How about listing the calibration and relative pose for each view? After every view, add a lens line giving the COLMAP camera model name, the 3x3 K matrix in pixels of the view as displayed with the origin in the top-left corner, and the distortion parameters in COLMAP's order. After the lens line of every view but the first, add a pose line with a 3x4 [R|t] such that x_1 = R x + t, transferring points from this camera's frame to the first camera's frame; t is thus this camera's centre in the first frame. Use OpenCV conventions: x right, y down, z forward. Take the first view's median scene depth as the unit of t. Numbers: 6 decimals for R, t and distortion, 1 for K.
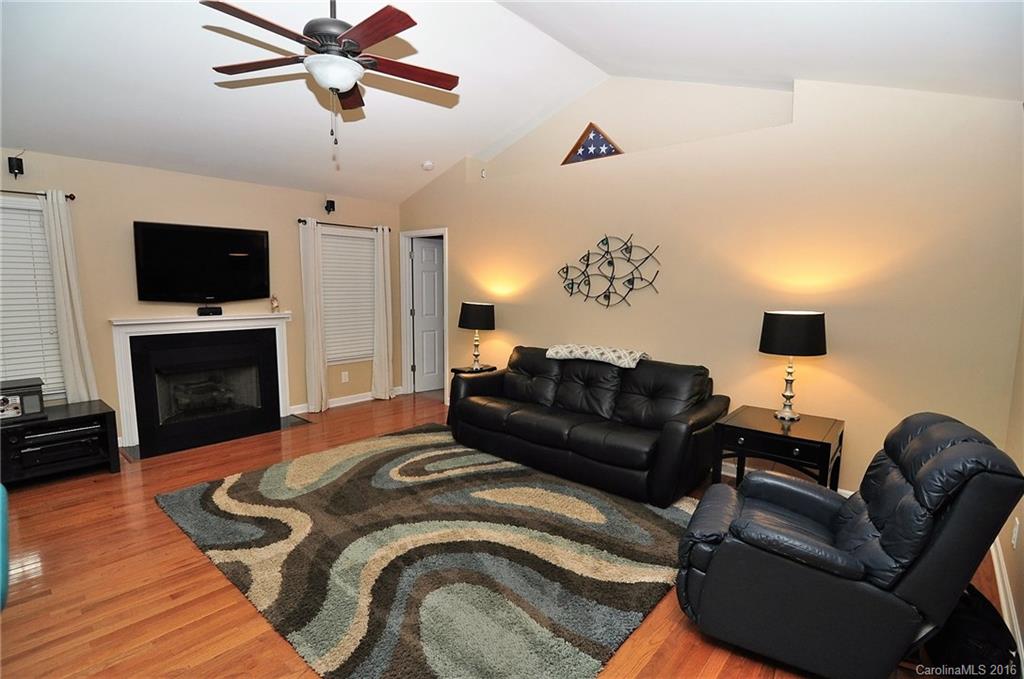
lens RADIAL K [[489.0, 0, 504.9], [0, 489.0, 342.6], [0, 0, 1]] dist [-0.014721, -0.004245]
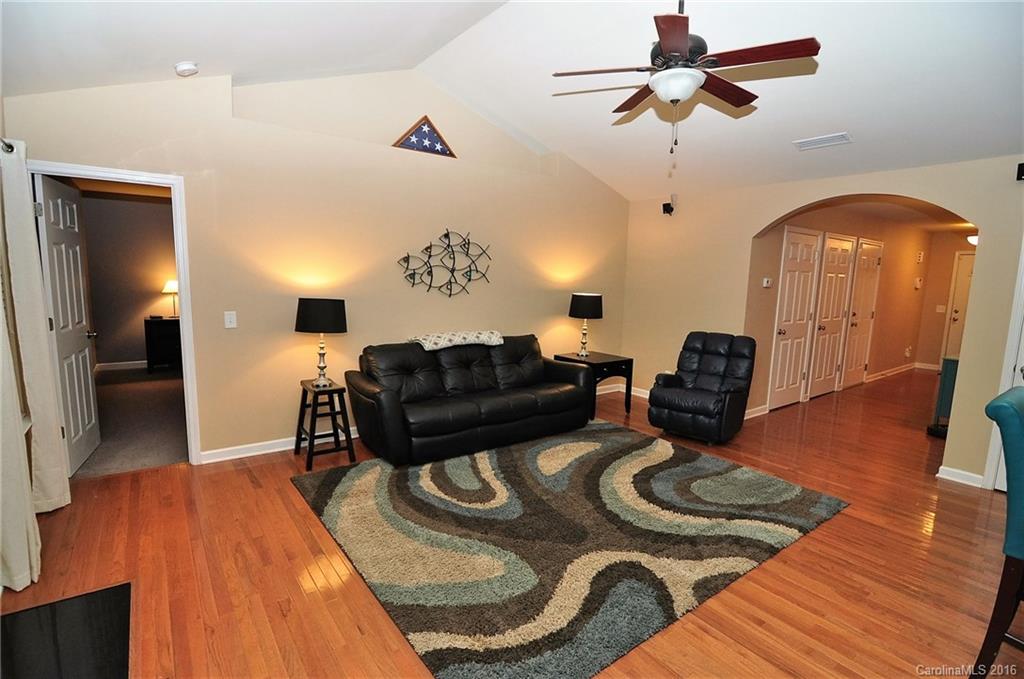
lens RADIAL K [[489.0, 0, 508.3], [0, 489.0, 343.5], [0, 0, 1]] dist [-0.014721, -0.004245]
pose [[0.209604, -0.138020, 0.967996, -0.847901], [0.089534, 0.988538, 0.121561, -0.090023], [-0.973679, 0.061189, 0.219558, 0.644435]]
